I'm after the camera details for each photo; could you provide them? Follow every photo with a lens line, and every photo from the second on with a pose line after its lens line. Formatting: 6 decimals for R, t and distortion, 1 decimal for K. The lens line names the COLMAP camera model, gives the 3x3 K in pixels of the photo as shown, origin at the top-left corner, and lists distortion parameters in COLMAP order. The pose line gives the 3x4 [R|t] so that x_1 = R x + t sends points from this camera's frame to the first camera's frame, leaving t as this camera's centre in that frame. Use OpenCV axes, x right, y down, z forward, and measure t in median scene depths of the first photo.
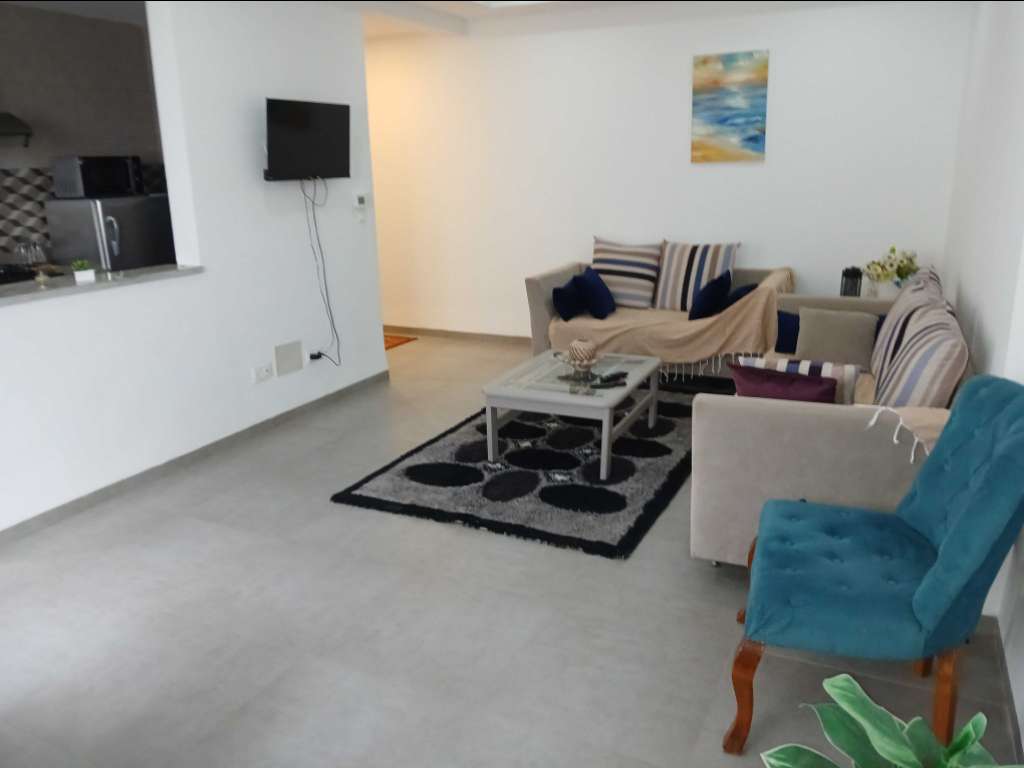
lens RADIAL K [[779.3, 0, 533.4], [0, 779.3, 394.9], [0, 0, 1]] dist [-0.016770, -0.042309]
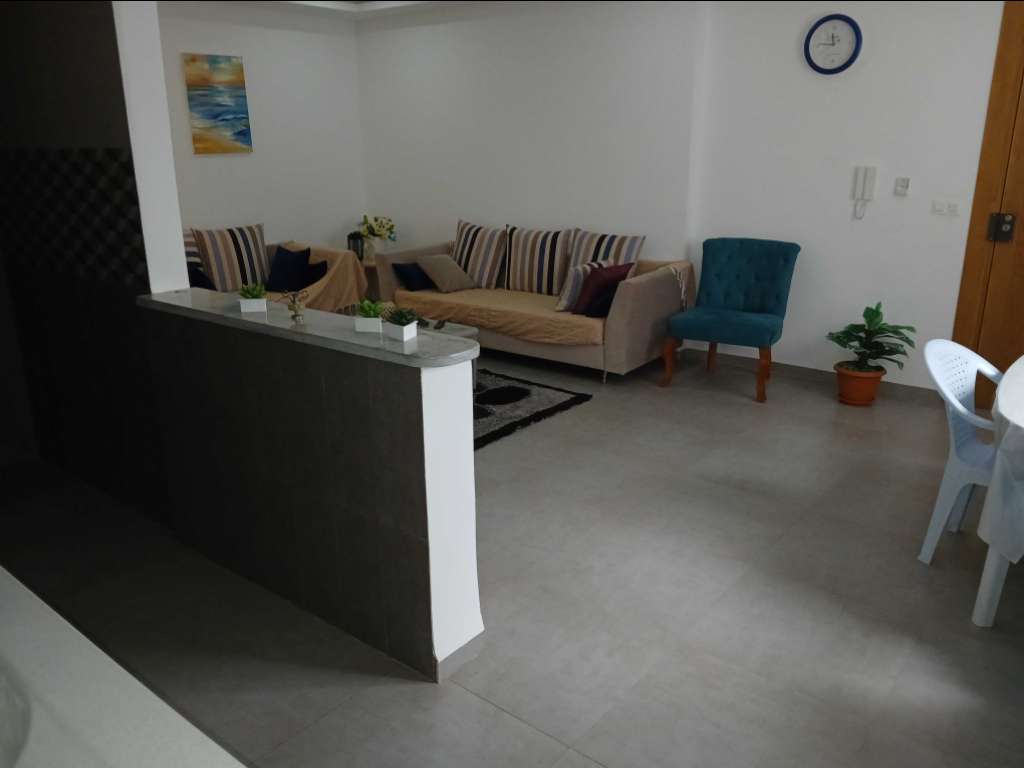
lens RADIAL K [[779.3, 0, 511.6], [0, 779.3, 386.3], [0, 0, 1]] dist [-0.016770, -0.042309]
pose [[0.242221, -0.269133, 0.932146, -0.783262], [0.274880, 0.940427, 0.200095, -0.099346], [-0.930467, 0.207761, 0.301770, 0.365584]]
